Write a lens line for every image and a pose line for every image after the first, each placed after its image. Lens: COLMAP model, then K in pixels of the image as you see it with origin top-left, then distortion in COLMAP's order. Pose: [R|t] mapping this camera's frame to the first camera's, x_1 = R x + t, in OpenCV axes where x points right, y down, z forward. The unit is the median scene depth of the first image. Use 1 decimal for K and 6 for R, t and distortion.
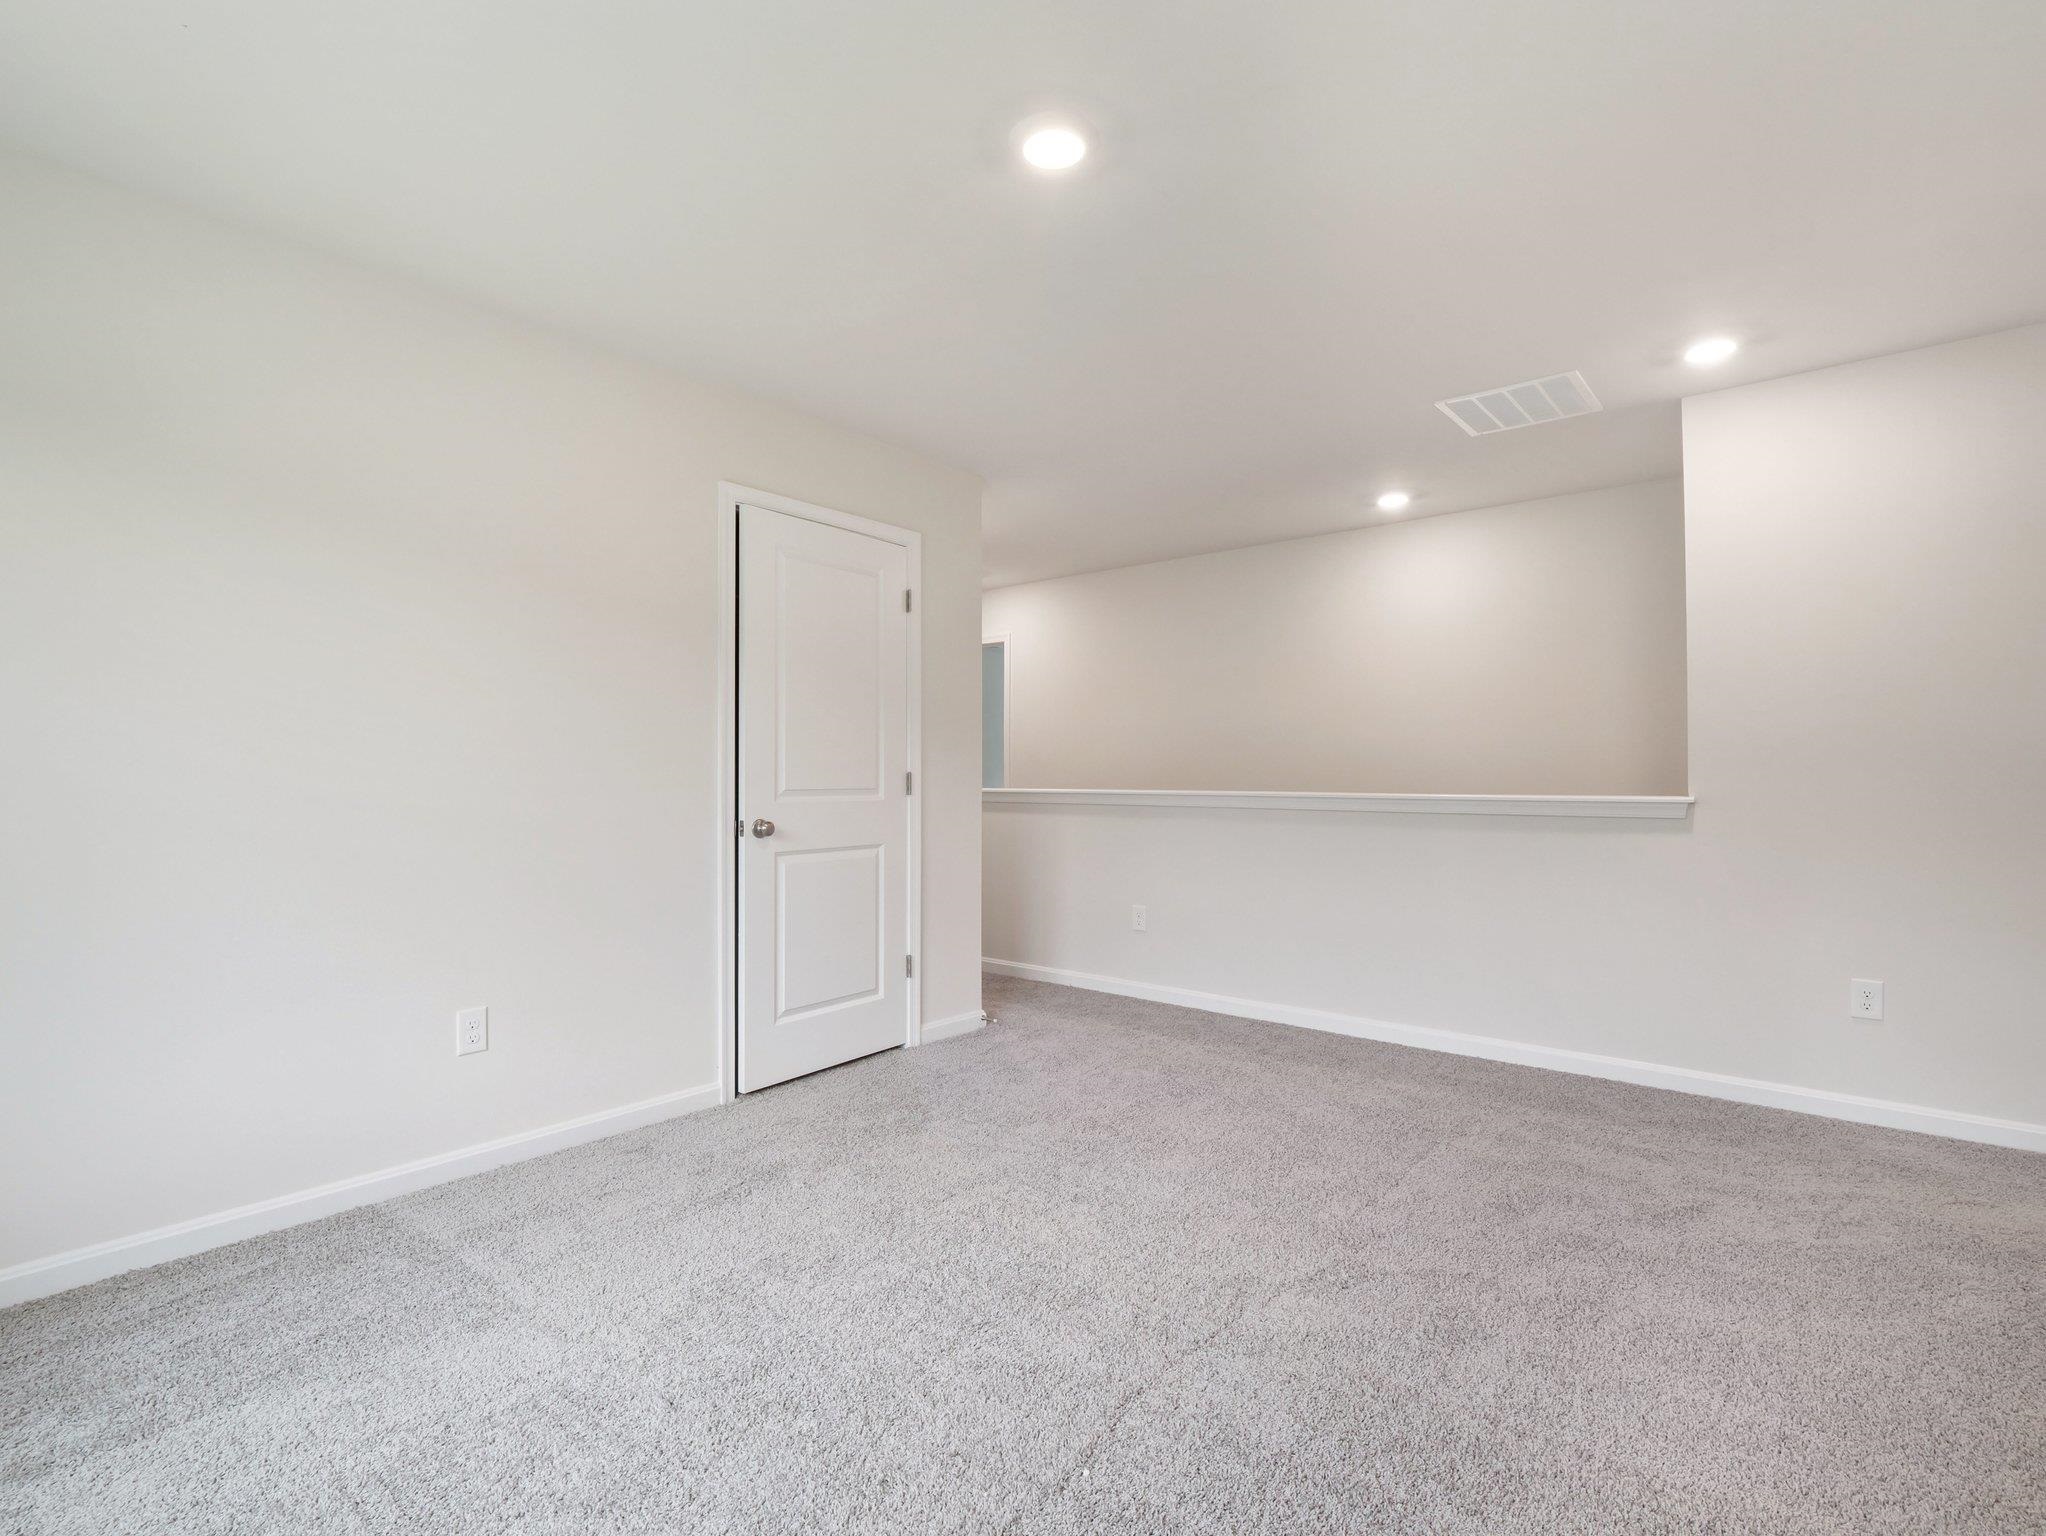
lens RADIAL K [[1023.1, 0, 1023.0], [0, 1023.1, 768.0], [0, 0, 1]] dist [0.000035, -0.000129]
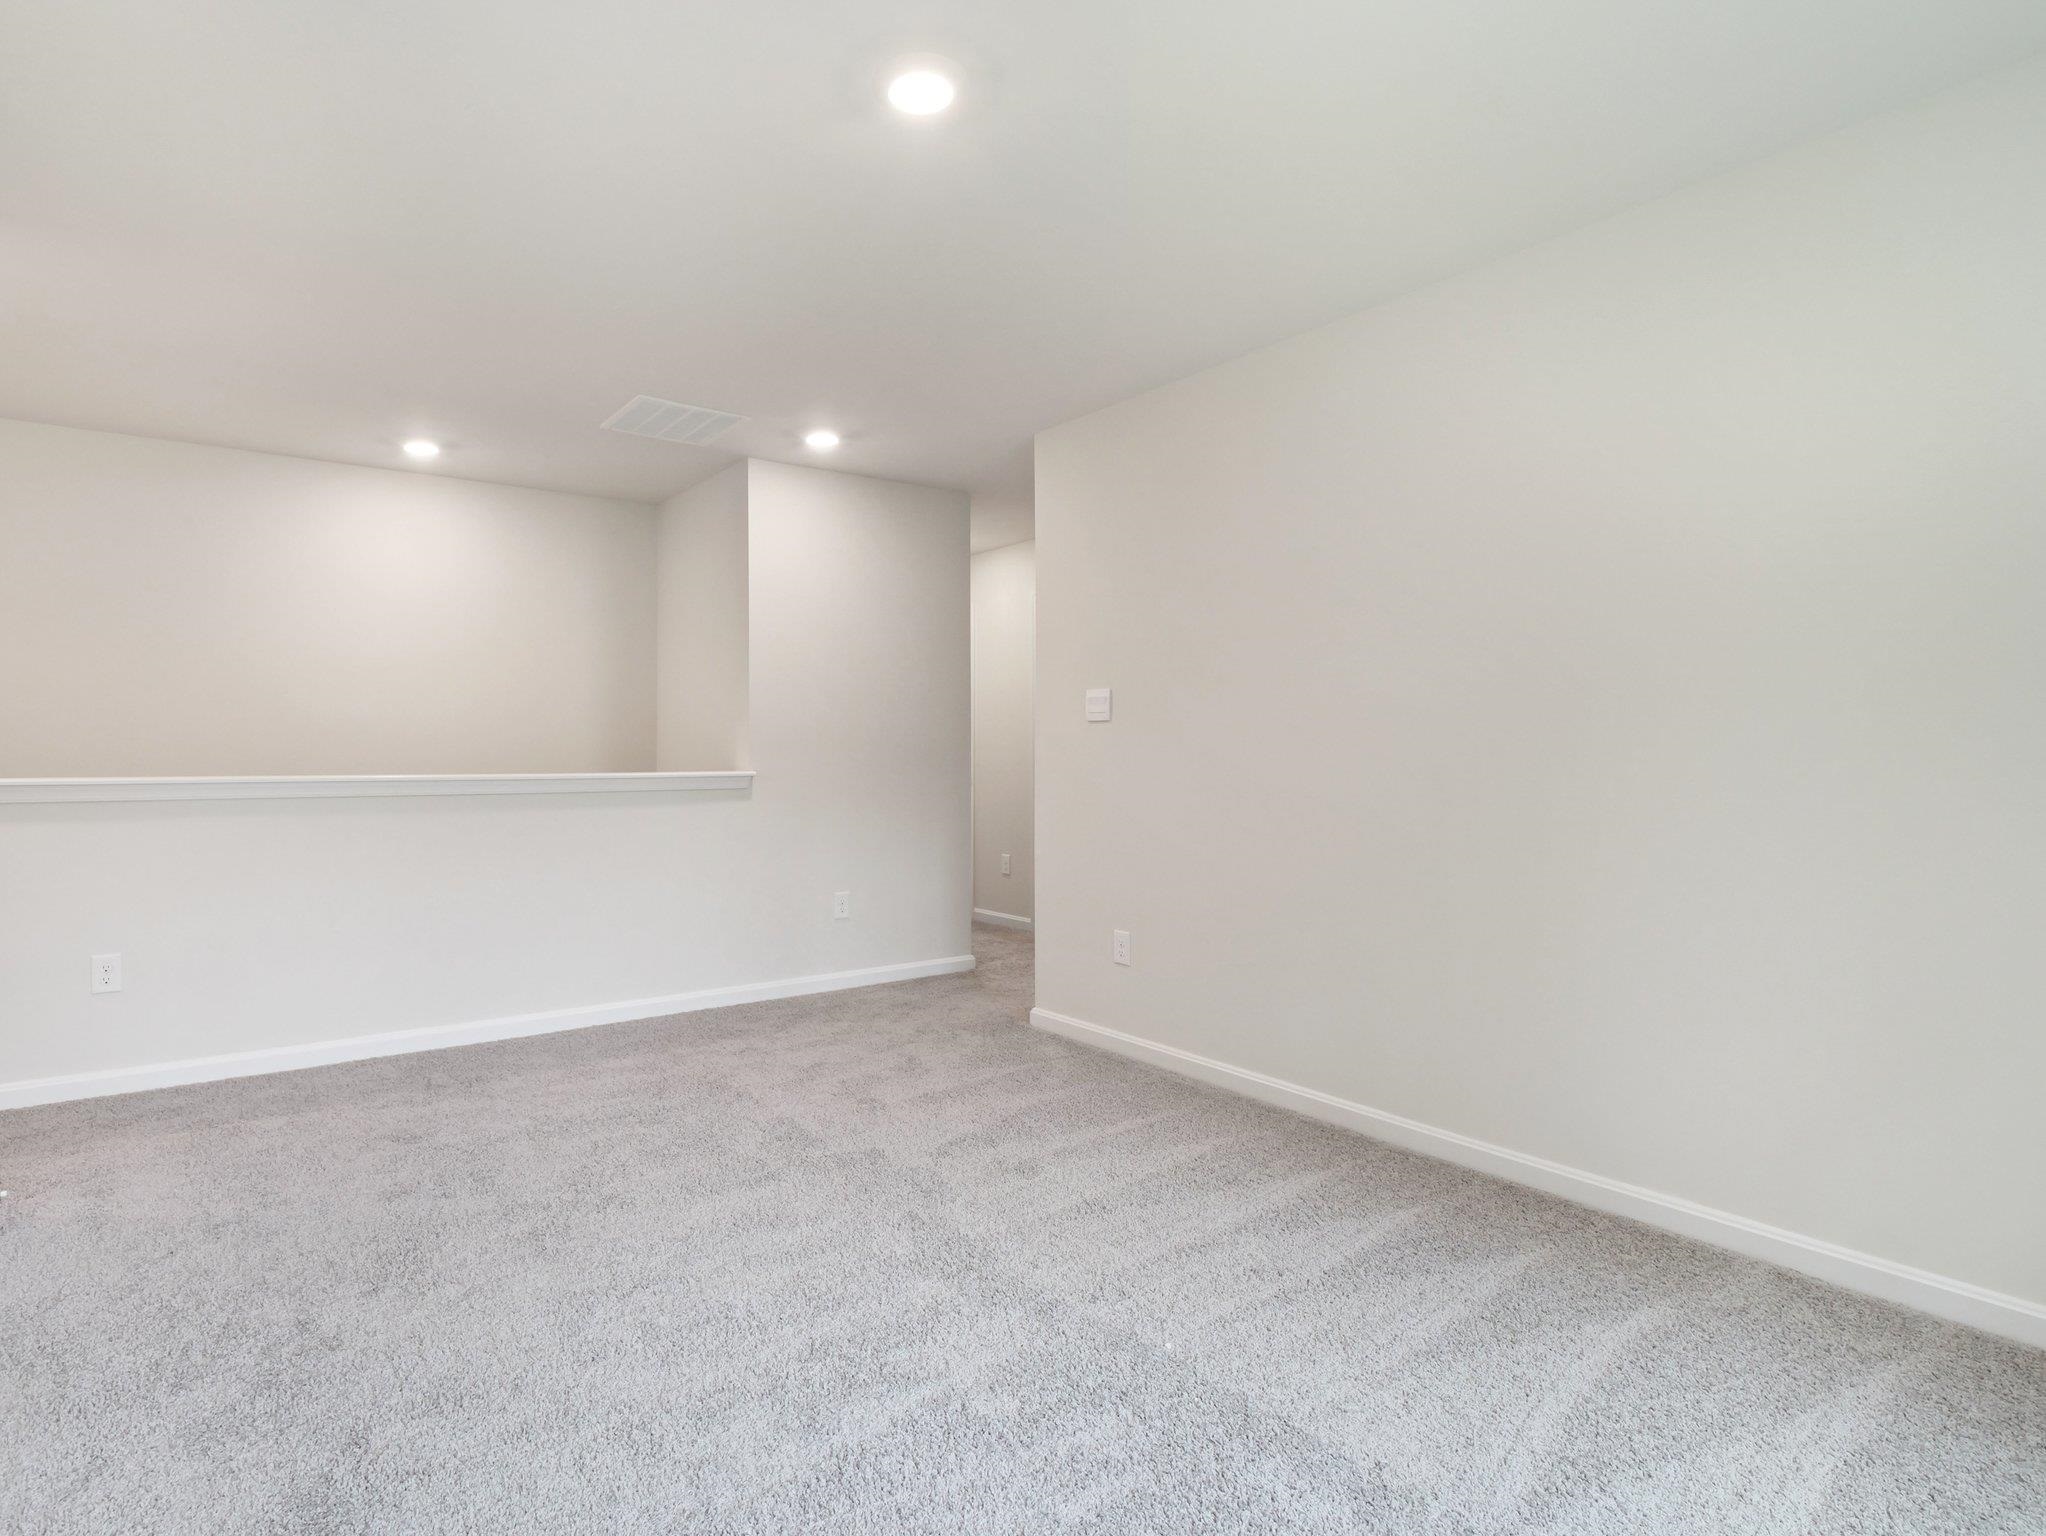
lens RADIAL K [[994.5, 0, 1016.3], [0, 994.5, 759.9], [0, 0, 1]] dist [-0.013742, -0.000295]
pose [[0.246208, -0.008650, 0.969178, -0.448980], [-0.006864, 0.999920, 0.010668, -0.001862], [-0.969193, -0.009279, 0.246129, 0.353809]]
